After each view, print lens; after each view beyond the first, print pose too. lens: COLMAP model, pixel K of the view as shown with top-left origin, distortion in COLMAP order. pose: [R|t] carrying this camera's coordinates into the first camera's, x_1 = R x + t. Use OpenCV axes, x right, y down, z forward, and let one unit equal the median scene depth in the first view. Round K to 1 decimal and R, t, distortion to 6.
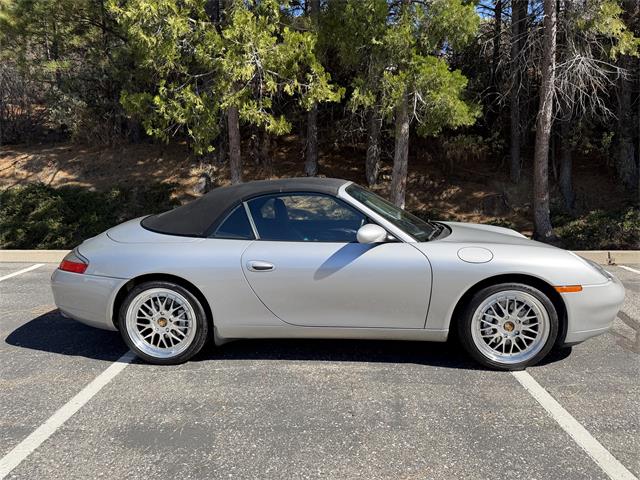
lens RADIAL K [[445.5, 0, 318.1], [0, 445.5, 245.5], [0, 0, 1]] dist [0.026429, -0.038208]
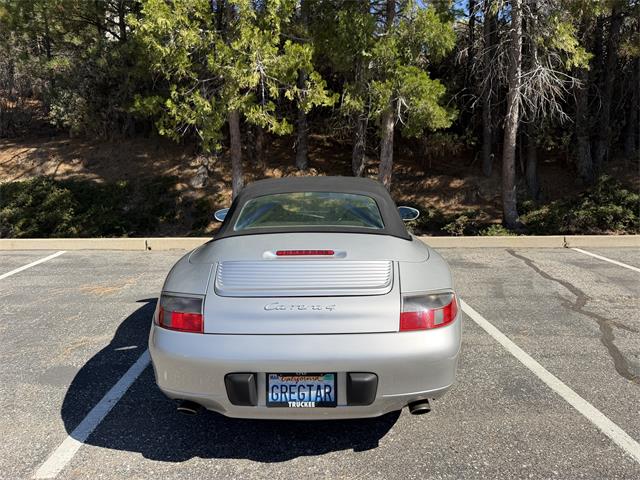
lens RADIAL K [[445.5, 0, 321.0], [0, 445.5, 240.9], [0, 0, 1]] dist [0.026429, -0.038208]
pose [[0.998517, -0.007972, 0.053848, -0.048637], [0.007400, 0.999914, 0.010812, 0.007639], [-0.053930, -0.010398, 0.998491, -0.132076]]
